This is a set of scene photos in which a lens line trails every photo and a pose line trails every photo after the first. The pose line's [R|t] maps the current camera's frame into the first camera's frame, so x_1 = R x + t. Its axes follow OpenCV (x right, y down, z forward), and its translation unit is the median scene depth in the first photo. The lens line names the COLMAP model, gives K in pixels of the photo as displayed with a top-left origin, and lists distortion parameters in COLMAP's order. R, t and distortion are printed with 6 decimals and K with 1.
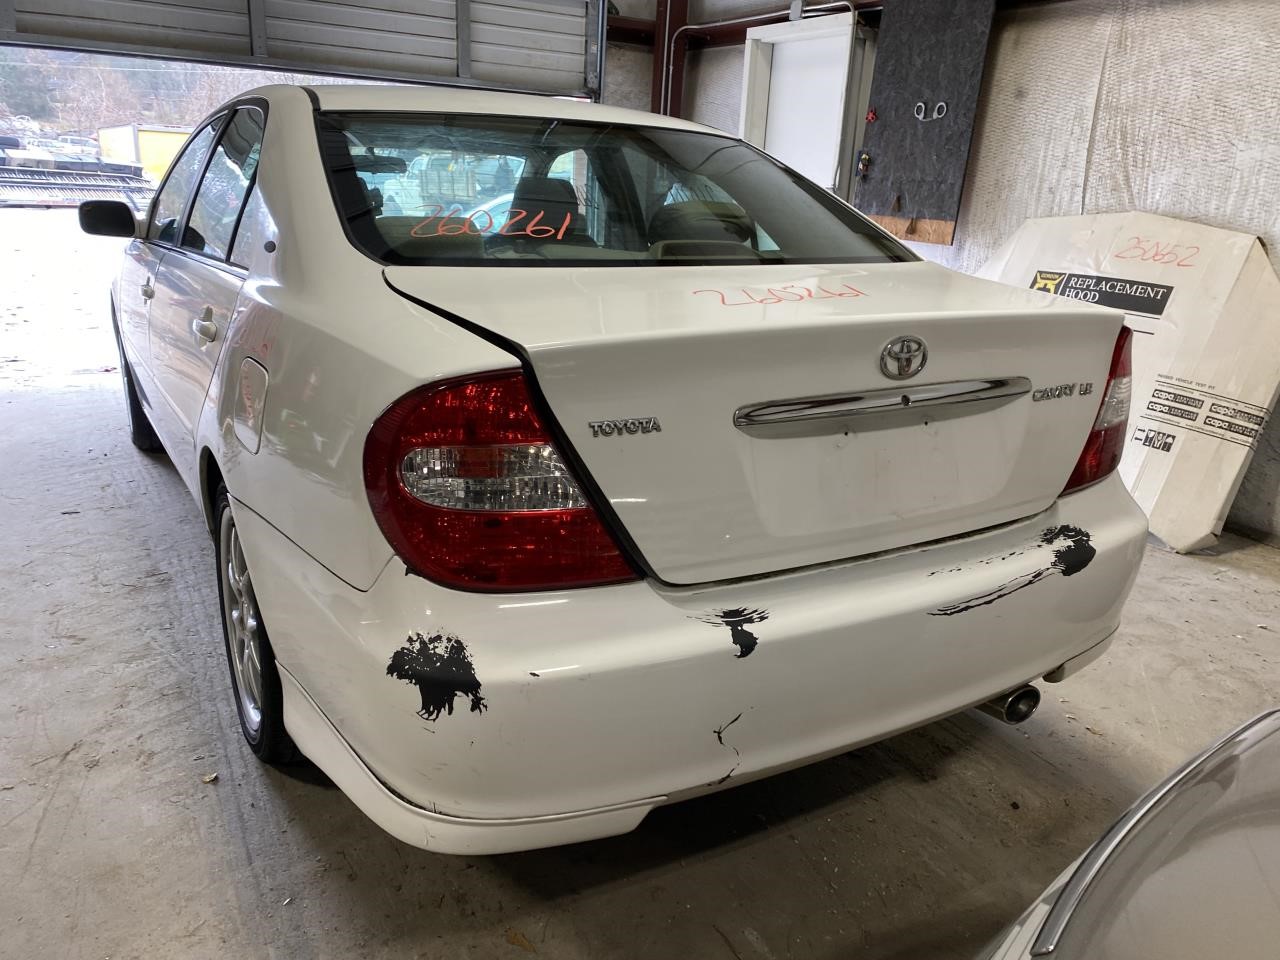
lens RADIAL K [[972.4, 0, 640.0], [0, 972.4, 480.0], [0, 0, 1]] dist [0.054841, -0.055772]
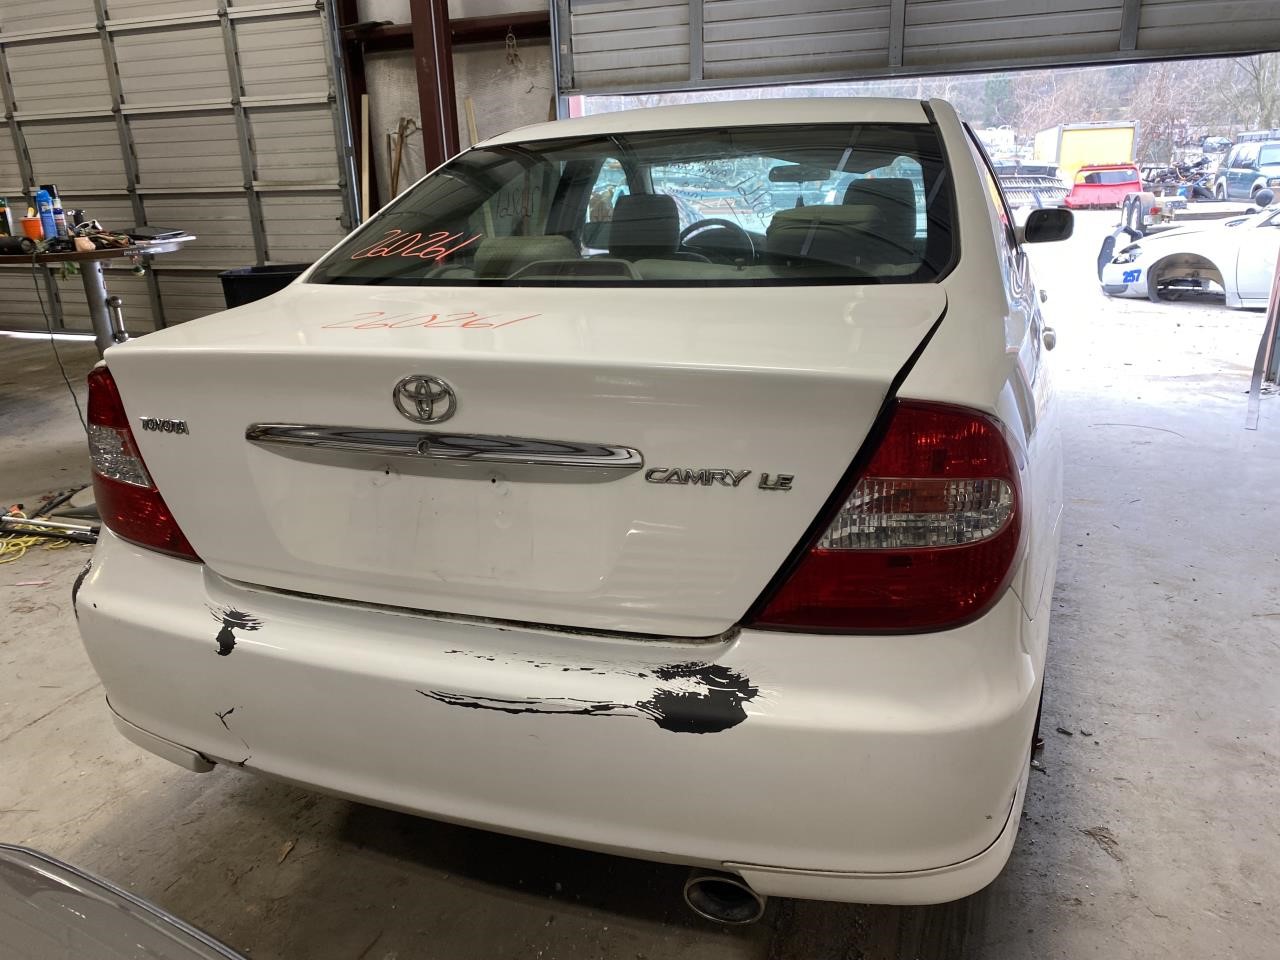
lens RADIAL K [[972.4, 0, 640.0], [0, 972.4, 480.0], [0, 0, 1]] dist [0.054841, -0.055772]
pose [[0.628939, 0.172678, -0.758036, 0.976743], [-0.169215, 0.982052, 0.083310, -0.145077], [0.758816, 0.075874, 0.646870, 0.527513]]
